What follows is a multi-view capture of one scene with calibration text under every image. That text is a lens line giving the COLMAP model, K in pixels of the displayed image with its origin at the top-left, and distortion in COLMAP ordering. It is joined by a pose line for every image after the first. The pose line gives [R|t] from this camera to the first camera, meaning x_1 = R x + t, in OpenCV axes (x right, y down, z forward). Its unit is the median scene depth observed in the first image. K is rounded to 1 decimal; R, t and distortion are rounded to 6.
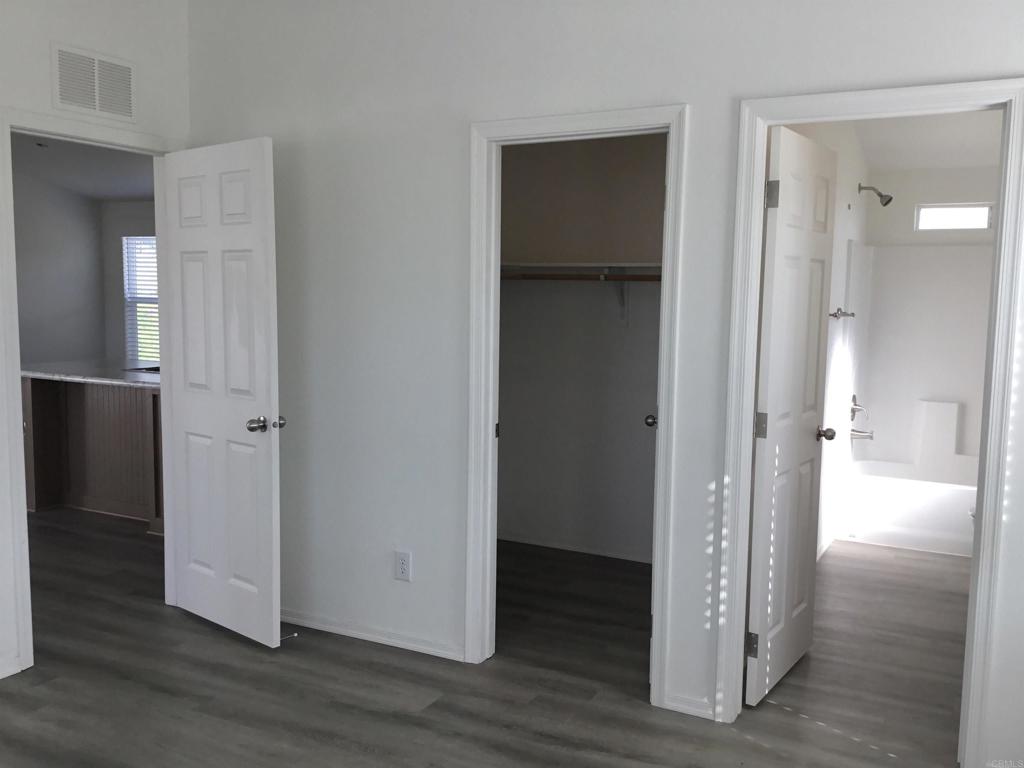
lens RADIAL K [[933.7, 0, 513.5], [0, 933.7, 386.7], [0, 0, 1]] dist [0.041973, -0.070087]
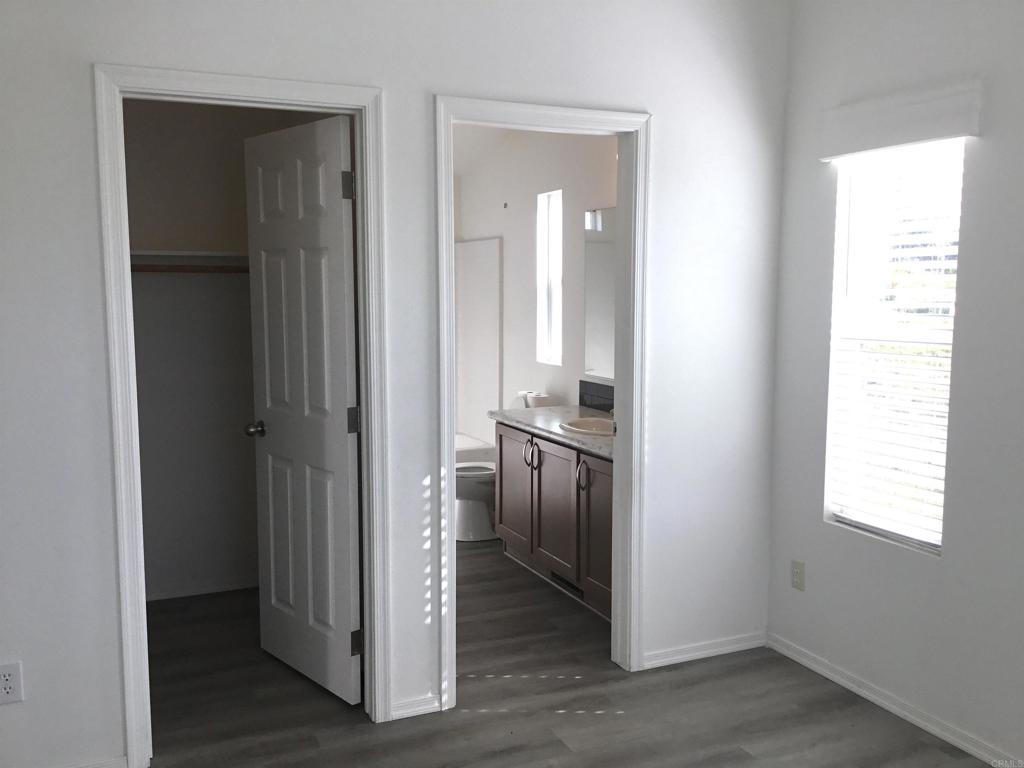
lens RADIAL K [[933.7, 0, 513.6], [0, 933.7, 382.2], [0, 0, 1]] dist [0.041973, -0.070087]
pose [[0.599275, -0.100319, 0.794233, -0.505247], [0.087340, 0.994388, 0.059699, -0.048680], [-0.795765, 0.033592, 0.604673, 0.318033]]
